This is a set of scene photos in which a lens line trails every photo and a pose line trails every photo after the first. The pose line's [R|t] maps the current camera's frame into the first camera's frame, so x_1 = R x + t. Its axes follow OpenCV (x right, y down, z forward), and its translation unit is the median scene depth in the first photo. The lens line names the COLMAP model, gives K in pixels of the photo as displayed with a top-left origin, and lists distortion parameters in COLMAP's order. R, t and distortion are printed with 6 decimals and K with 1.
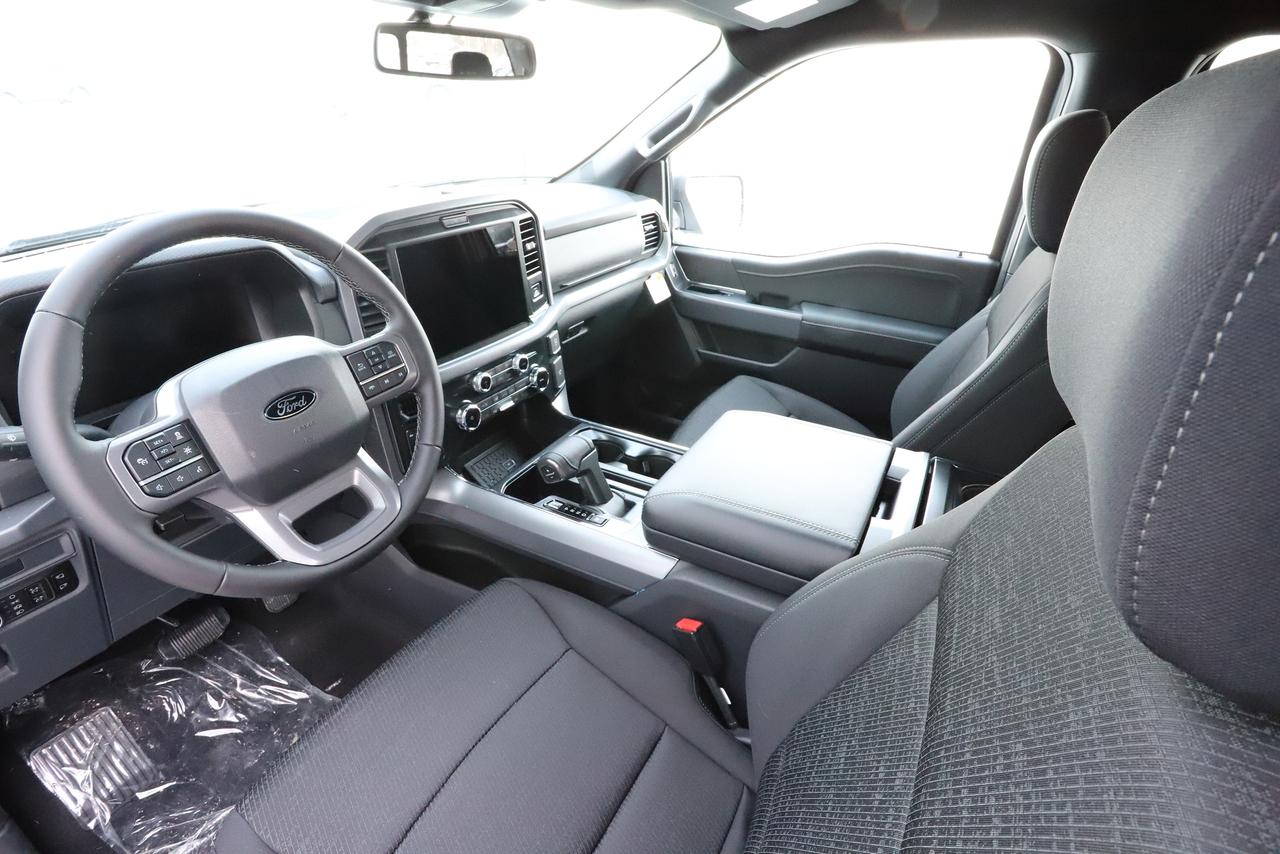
lens RADIAL K [[620.5, 0, 640.0], [0, 620.5, 427.0], [0, 0, 1]] dist [0.000139, -0.000075]
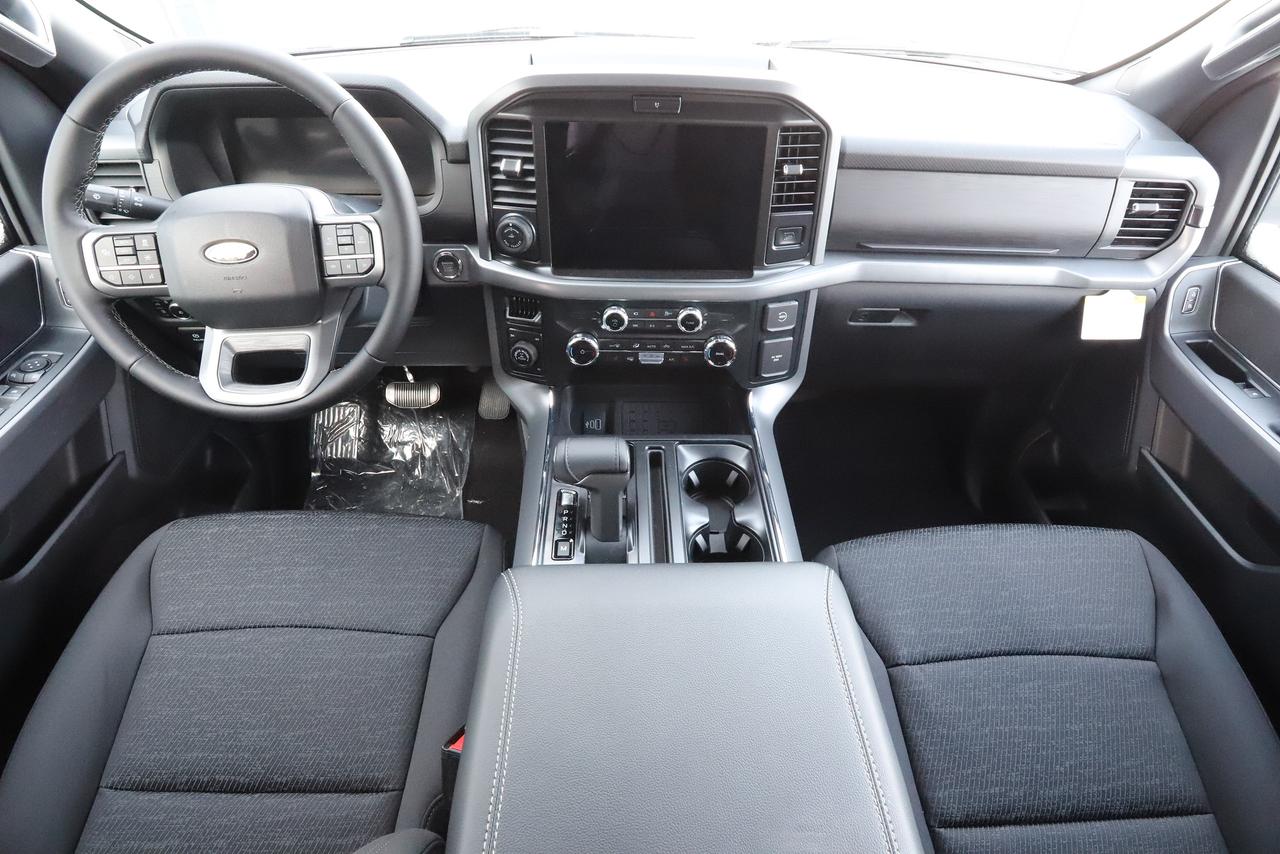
lens RADIAL K [[659.8, 0, 640.0], [0, 659.8, 427.0], [0, 0, 1]] dist [-0.027720, -0.000190]
pose [[0.508878, 0.560677, -0.653211, 0.335846], [-0.419252, 0.824153, 0.380788, -0.254860], [0.751845, 0.080085, 0.654458, 0.430047]]
